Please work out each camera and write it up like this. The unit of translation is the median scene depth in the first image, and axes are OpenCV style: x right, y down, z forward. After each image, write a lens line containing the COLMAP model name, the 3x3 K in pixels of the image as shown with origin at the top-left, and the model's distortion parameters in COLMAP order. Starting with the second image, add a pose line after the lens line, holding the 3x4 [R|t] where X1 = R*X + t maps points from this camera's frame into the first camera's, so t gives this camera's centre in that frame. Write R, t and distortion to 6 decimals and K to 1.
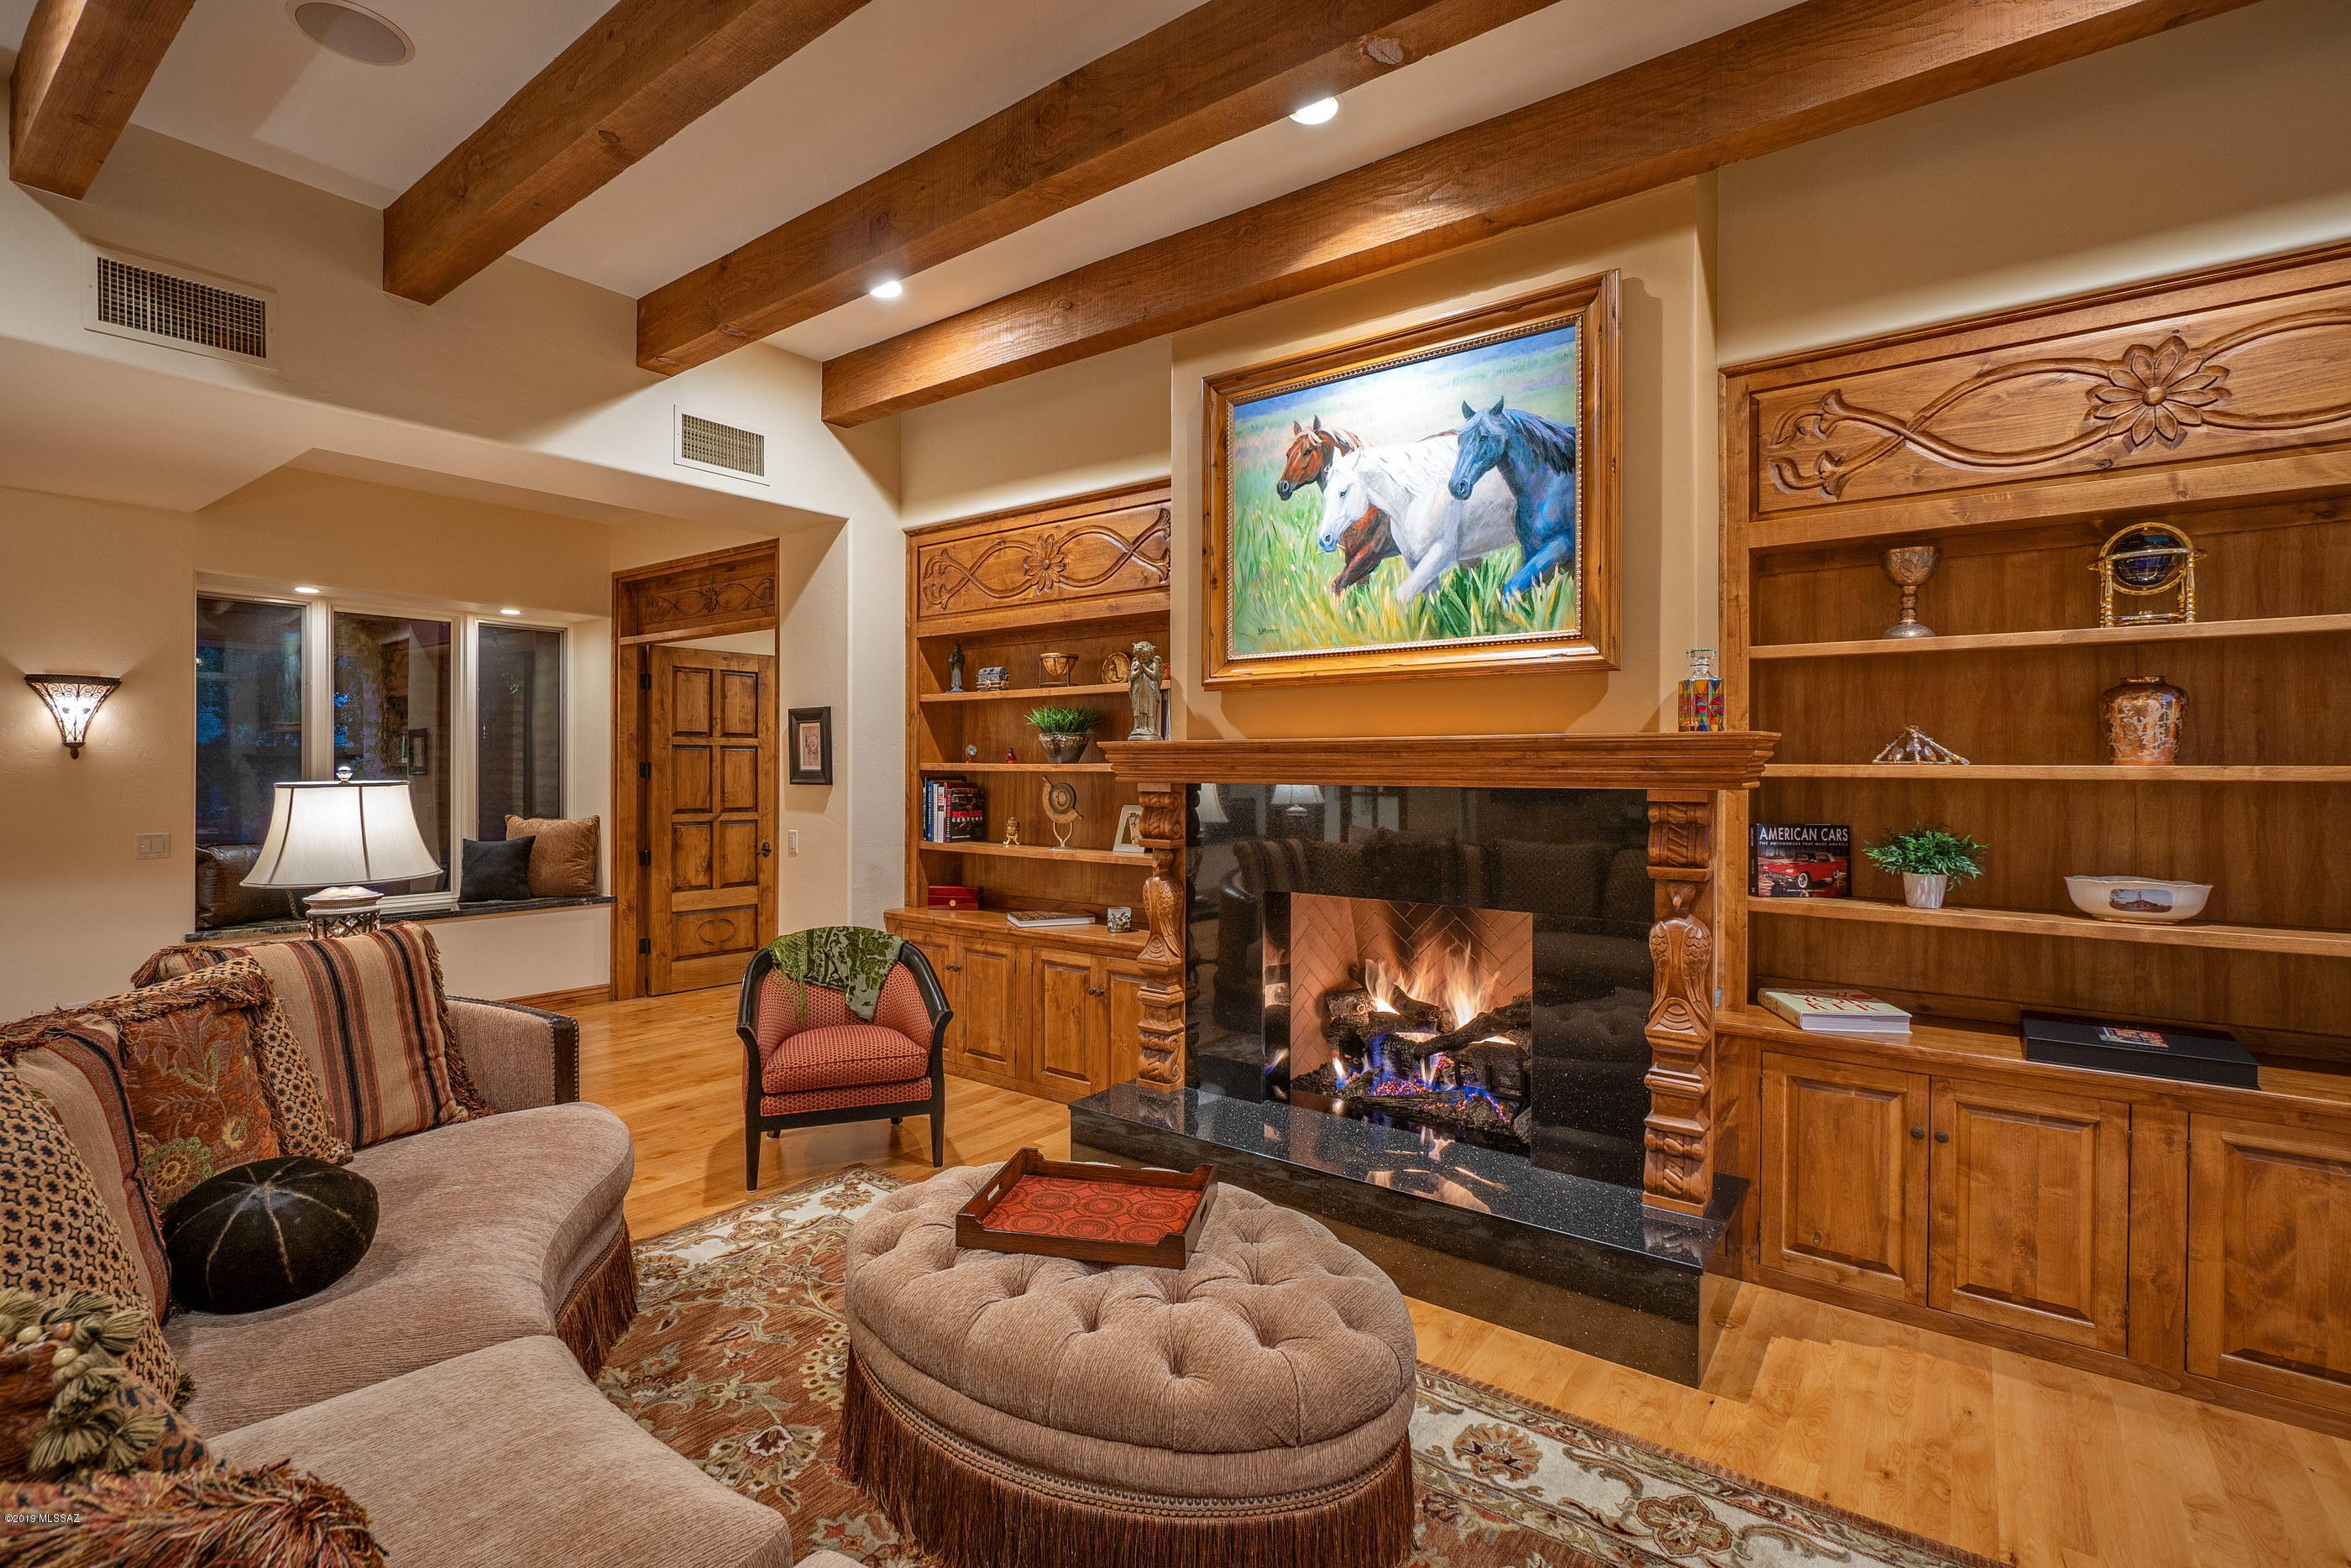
lens RADIAL K [[1065.0, 0, 1176.7], [0, 1065.0, 782.2], [0, 0, 1]] dist [0.001970, 0.000274]
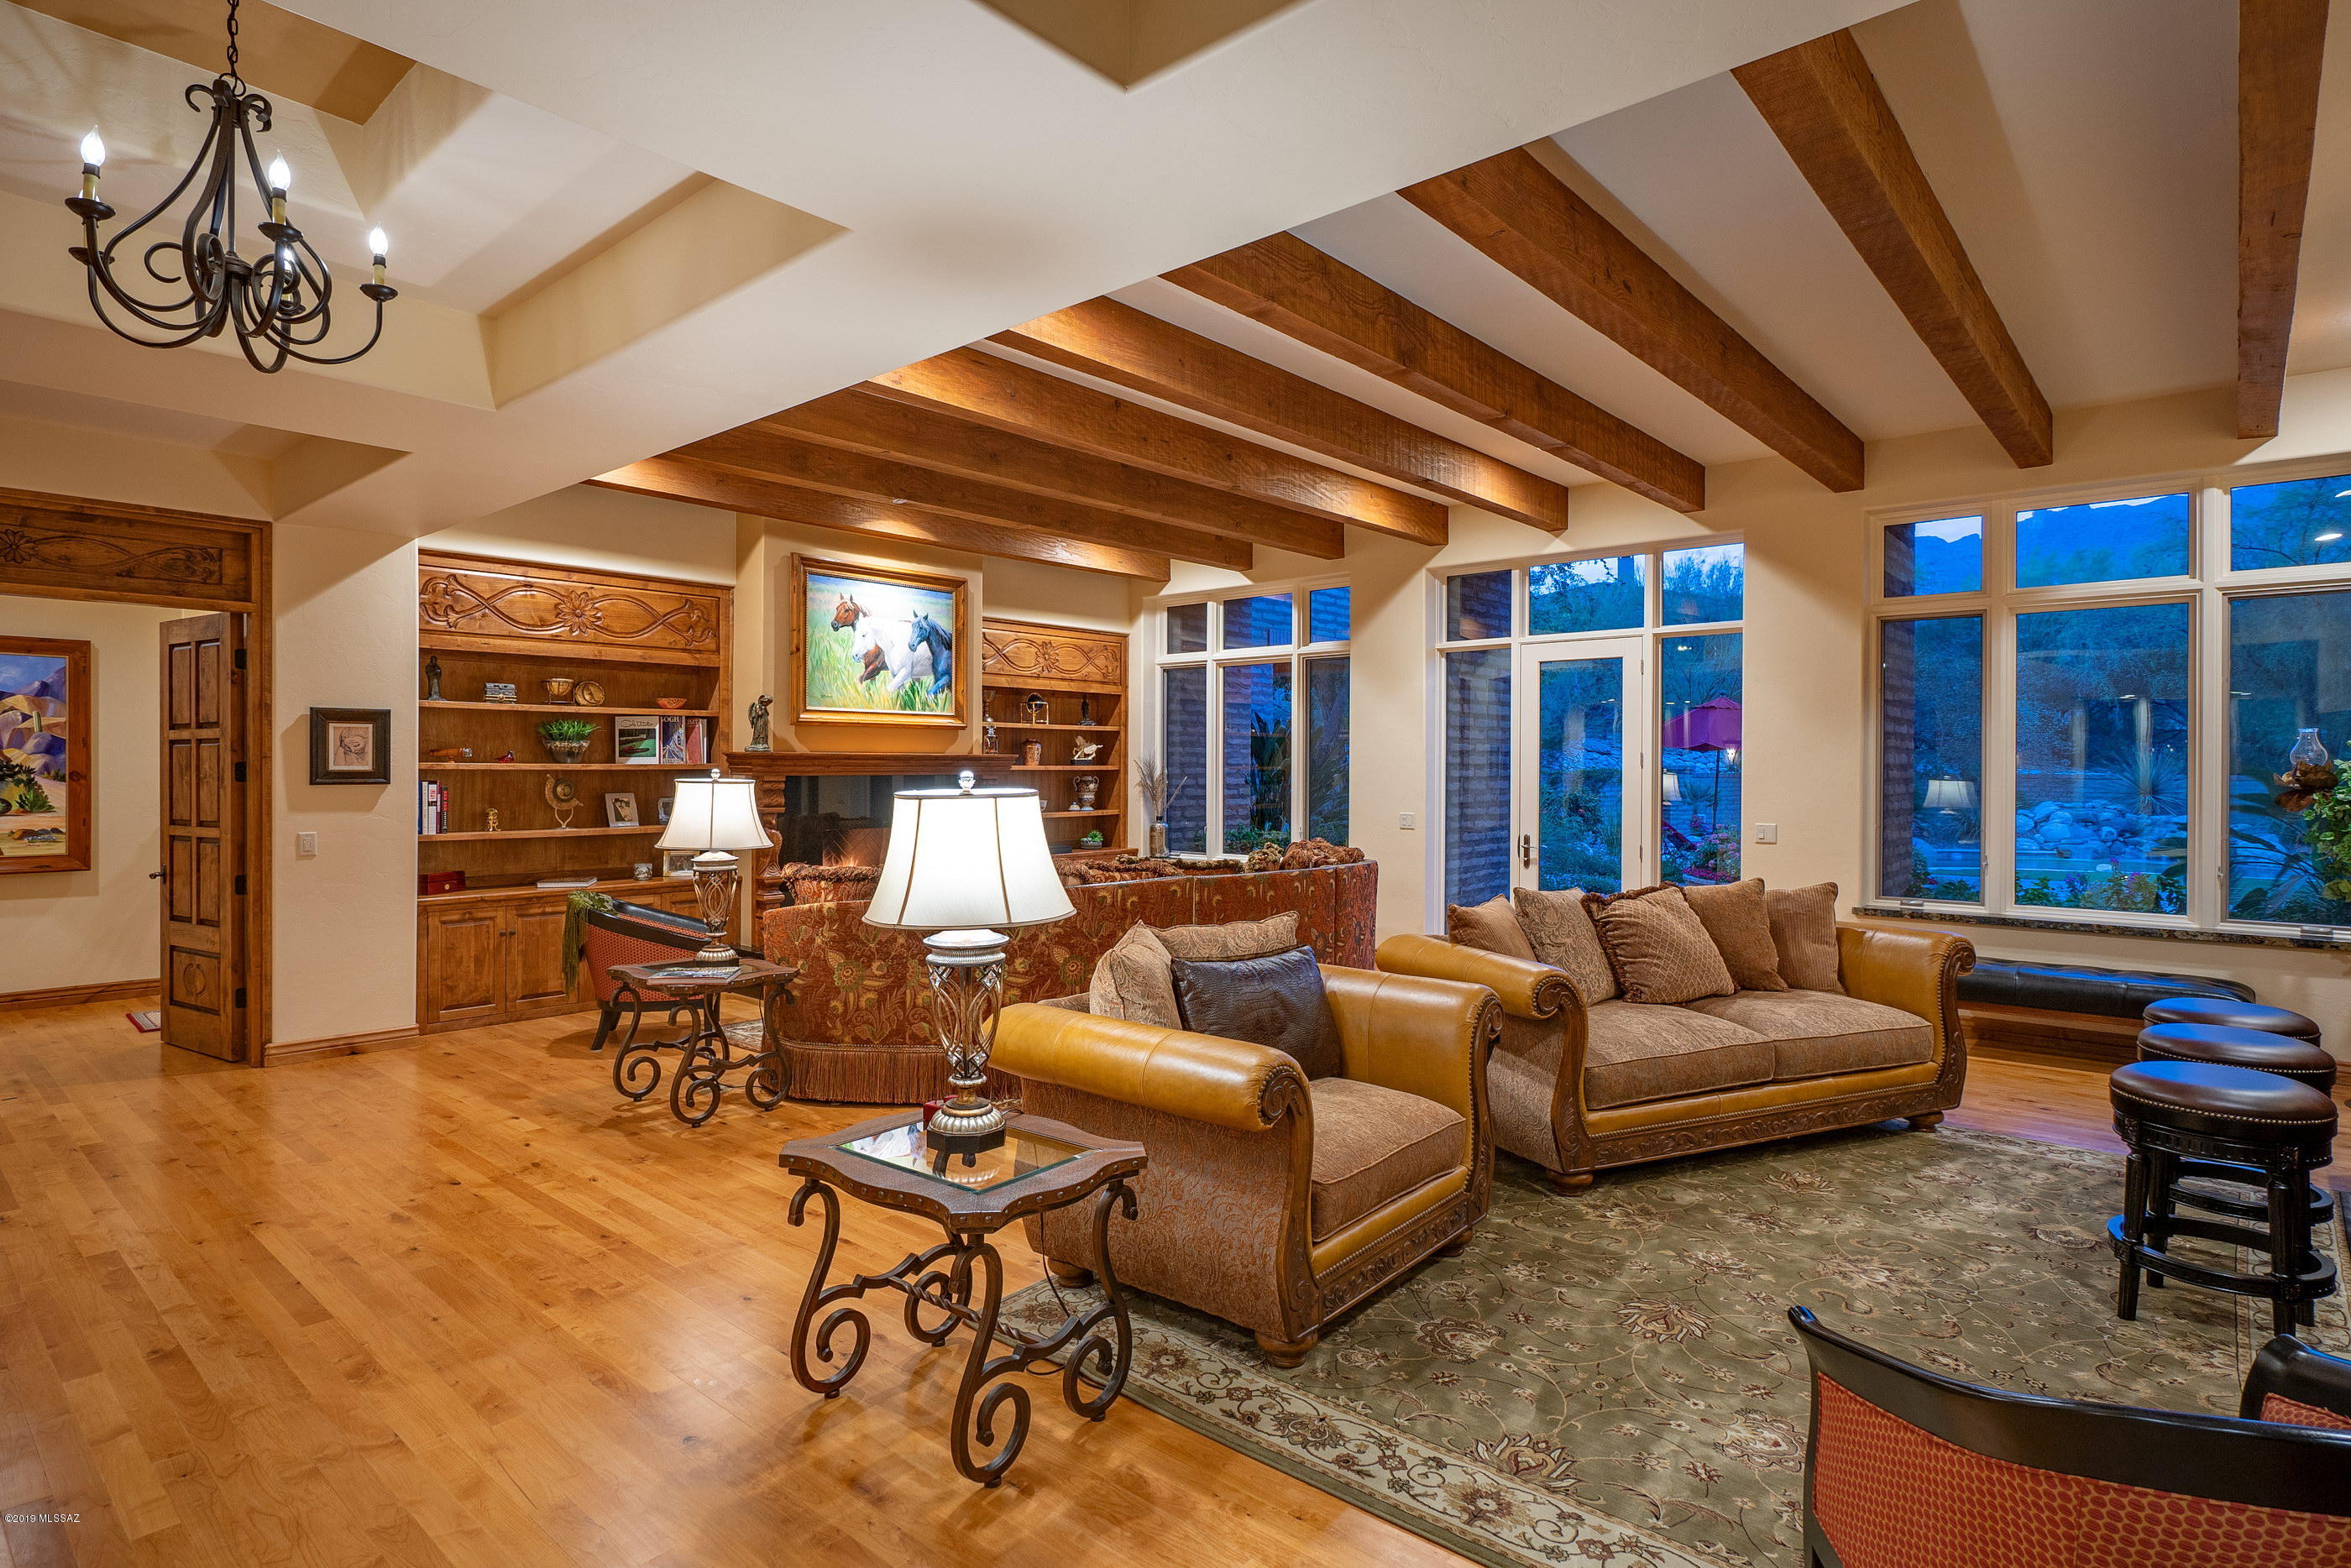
lens RADIAL K [[1237.1, 0, 1175.5], [0, 1237.1, 779.9], [0, 0, 1]] dist [0.001579, 0.000193]
pose [[0.081554, -0.017852, 0.996509, -2.251105], [0.005998, 0.999830, 0.017420, -0.027582], [-0.996651, 0.004557, 0.081647, 0.198083]]
